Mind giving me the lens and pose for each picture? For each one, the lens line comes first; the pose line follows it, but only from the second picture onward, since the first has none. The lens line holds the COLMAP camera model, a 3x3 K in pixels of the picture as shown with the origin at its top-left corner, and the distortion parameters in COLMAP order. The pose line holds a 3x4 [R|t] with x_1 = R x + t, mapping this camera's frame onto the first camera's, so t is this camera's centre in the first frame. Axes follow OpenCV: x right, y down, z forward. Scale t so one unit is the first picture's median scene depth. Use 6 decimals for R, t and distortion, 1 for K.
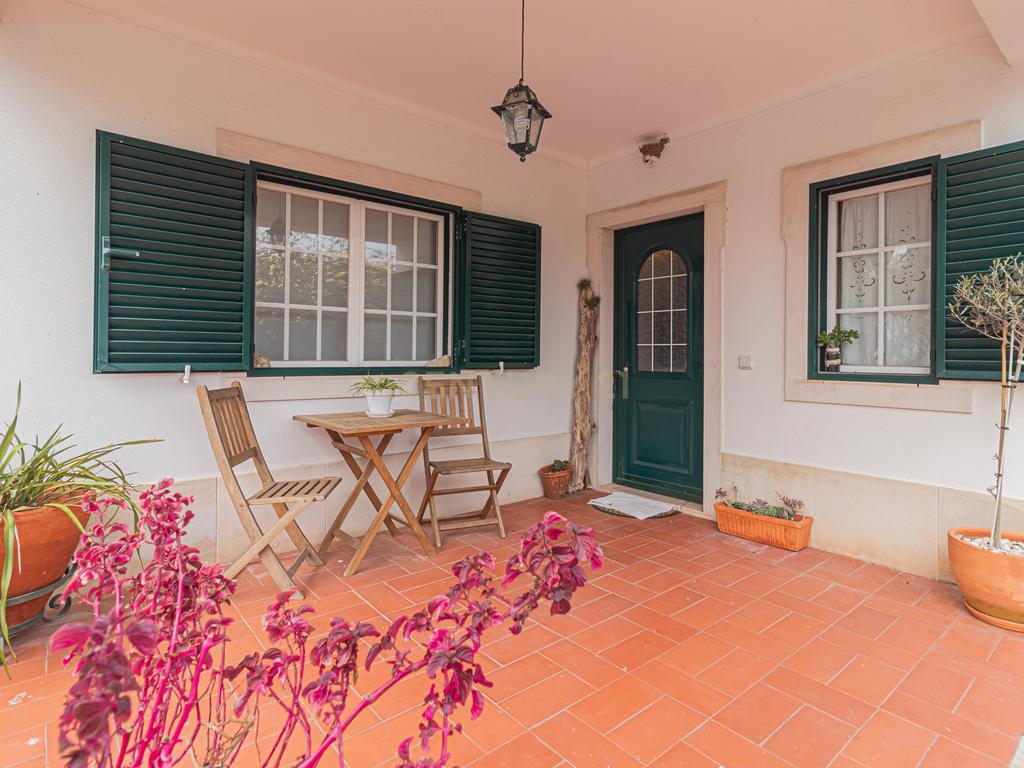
lens RADIAL K [[553.9, 0, 513.8], [0, 553.9, 354.7], [0, 0, 1]] dist [0.000284, 0.002233]
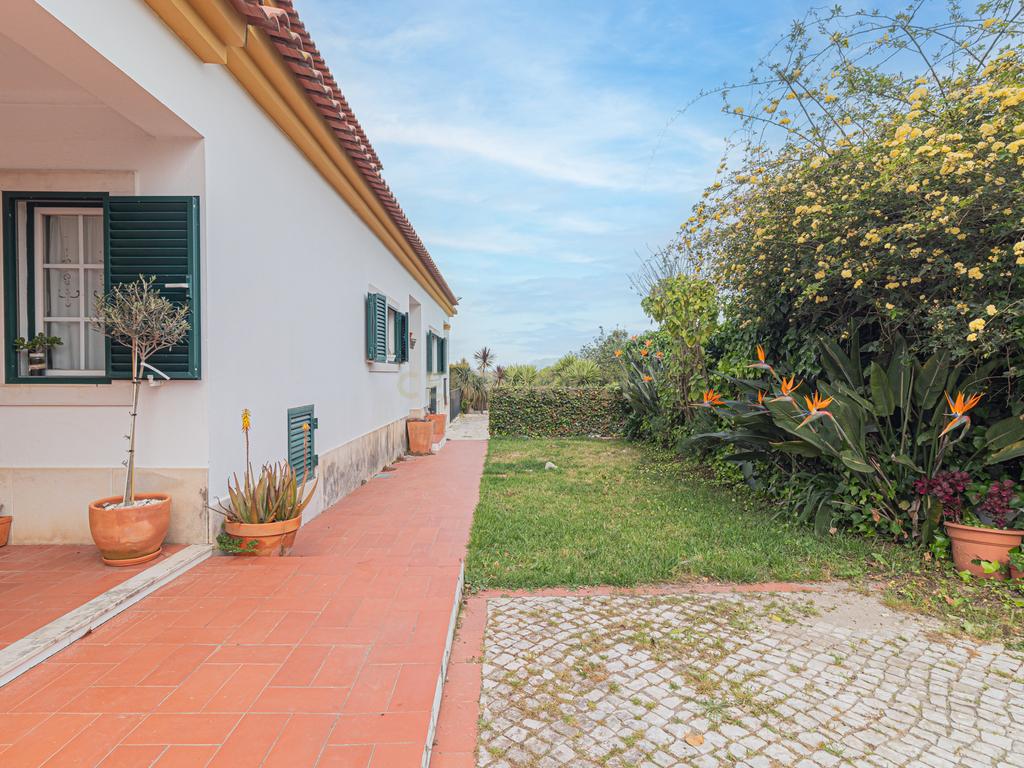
lens RADIAL K [[553.9, 0, 508.1], [0, 553.9, 382.4], [0, 0, 1]] dist [0.000284, 0.002233]
pose [[0.619526, -0.028014, 0.784476, 0.298042], [0.004229, 0.999468, 0.032352, 0.012725], [-0.784965, -0.016726, 0.619314, -0.363551]]
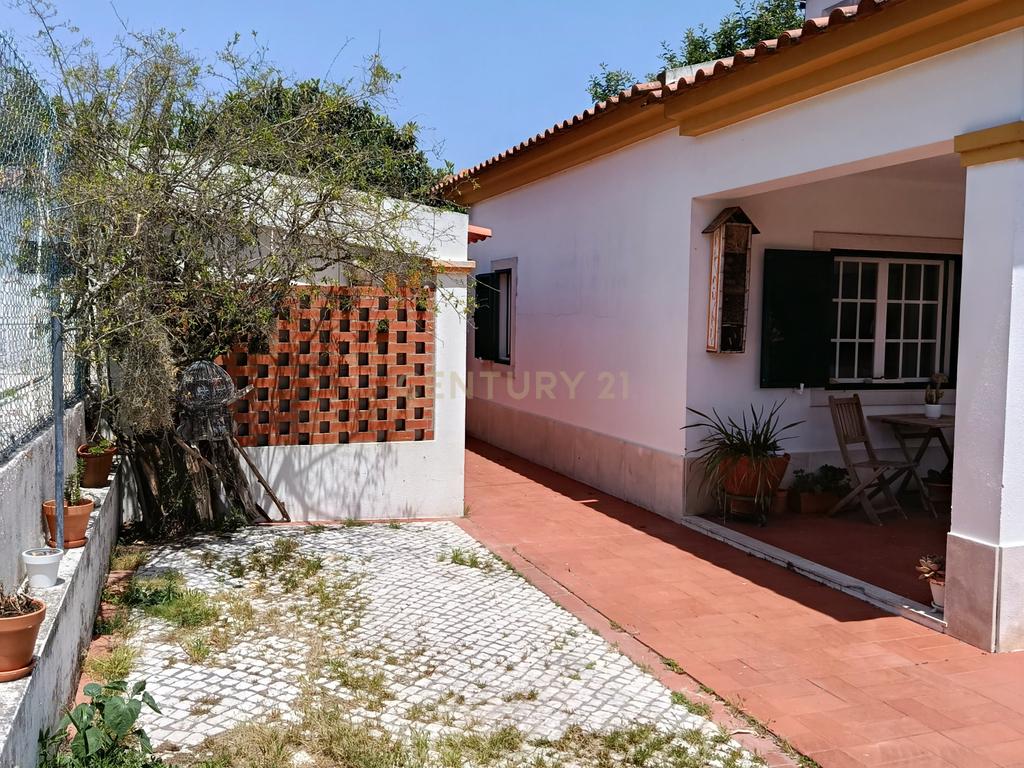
lens RADIAL K [[920.6, 0, 488.4], [0, 920.6, 378.7], [0, 0, 1]] dist [0.031205, -0.079003]
pose [[0.929311, 0.026642, -0.368336, -0.365673], [-0.002191, 0.997775, 0.066641, -0.145411], [0.369292, -0.061123, 0.927301, -1.560945]]
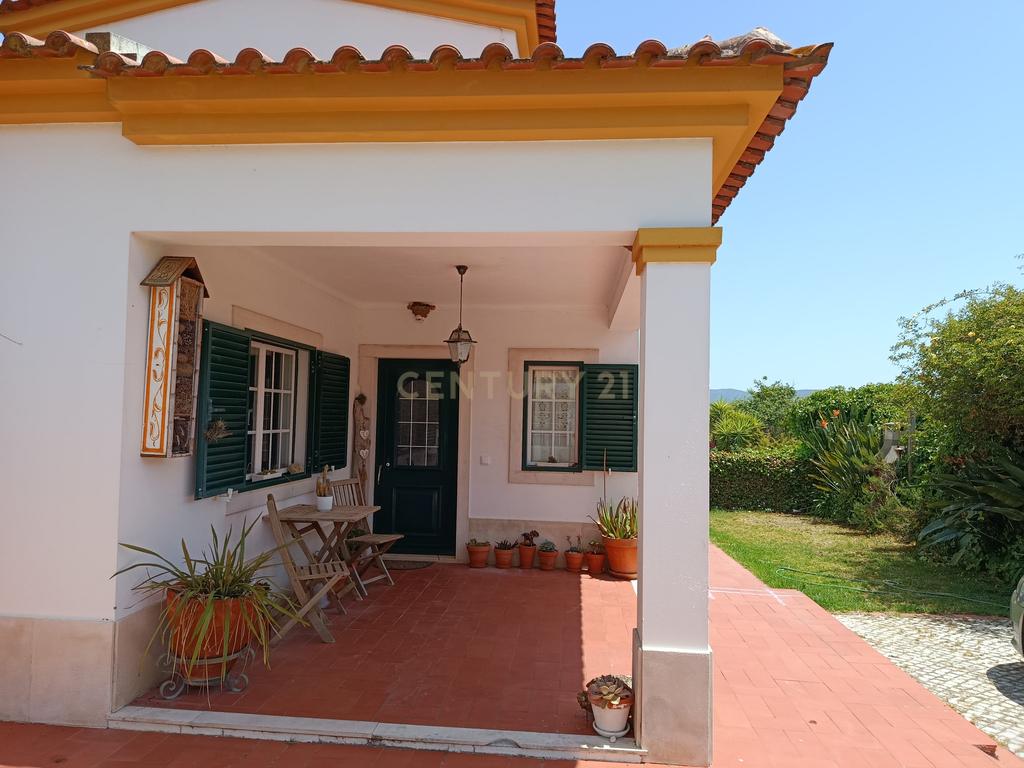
lens RADIAL K [[703.7, 0, 514.2], [0, 703.7, 381.0], [0, 0, 1]] dist [0.001862, -0.019674]
pose [[0.710191, 0.040498, 0.702843, -1.073373], [-0.018090, 0.999064, -0.039288, -0.153170], [-0.703776, 0.015187, 0.710259, -0.580633]]
